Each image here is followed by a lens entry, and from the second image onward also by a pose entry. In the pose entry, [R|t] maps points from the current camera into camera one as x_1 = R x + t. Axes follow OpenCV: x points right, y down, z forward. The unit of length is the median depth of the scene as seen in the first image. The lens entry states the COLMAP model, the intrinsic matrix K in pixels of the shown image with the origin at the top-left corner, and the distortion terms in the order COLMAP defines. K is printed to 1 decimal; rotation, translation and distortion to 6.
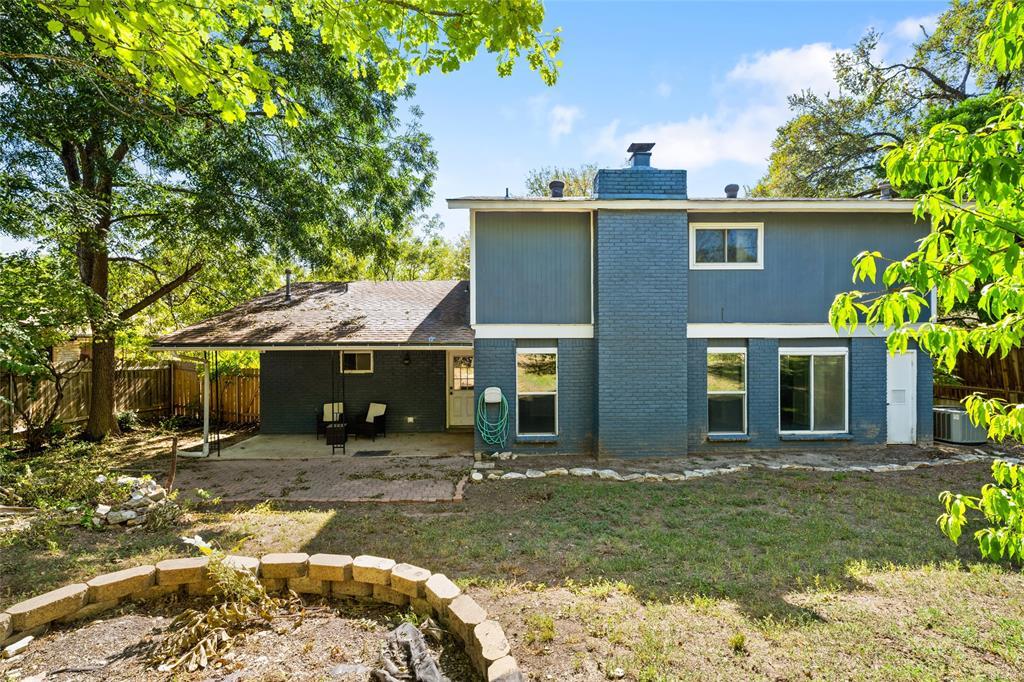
lens RADIAL K [[425.6, 0, 512.6], [0, 425.6, 344.4], [0, 0, 1]] dist [-0.000719, 0.000024]
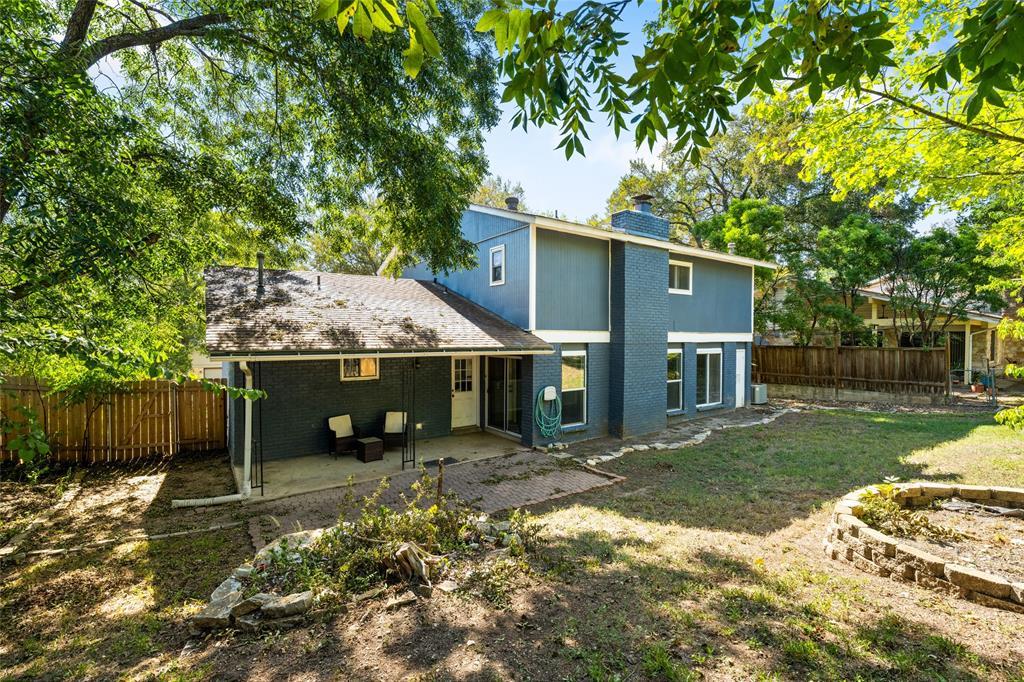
lens RADIAL K [[425.6, 0, 506.0], [0, 425.6, 343.4], [0, 0, 1]] dist [-0.000719, 0.000024]
pose [[0.842191, -0.000847, 0.539179, -0.735002], [-0.002334, 0.999984, 0.005216, -0.017809], [-0.539175, -0.005651, 0.842175, 0.115189]]
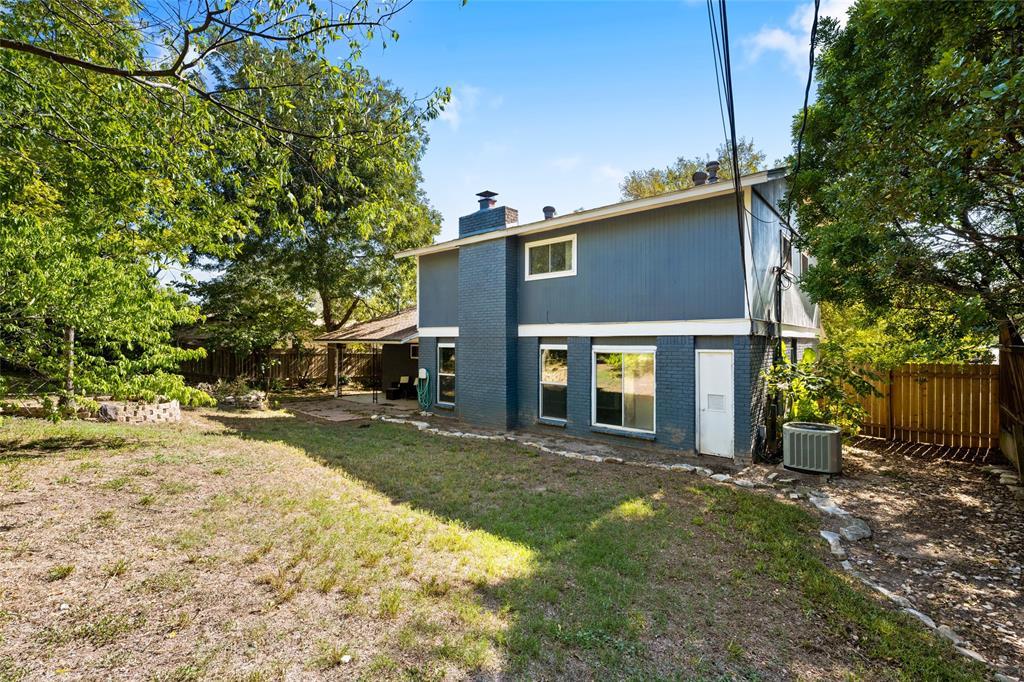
lens RADIAL K [[425.6, 0, 509.6], [0, 425.6, 336.8], [0, 0, 1]] dist [-0.000719, 0.000024]
pose [[0.753791, 0.001235, -0.657113, 1.192619], [-0.006498, 0.999963, -0.005575, -0.007432], [0.657082, 0.008472, 0.753771, 0.041822]]
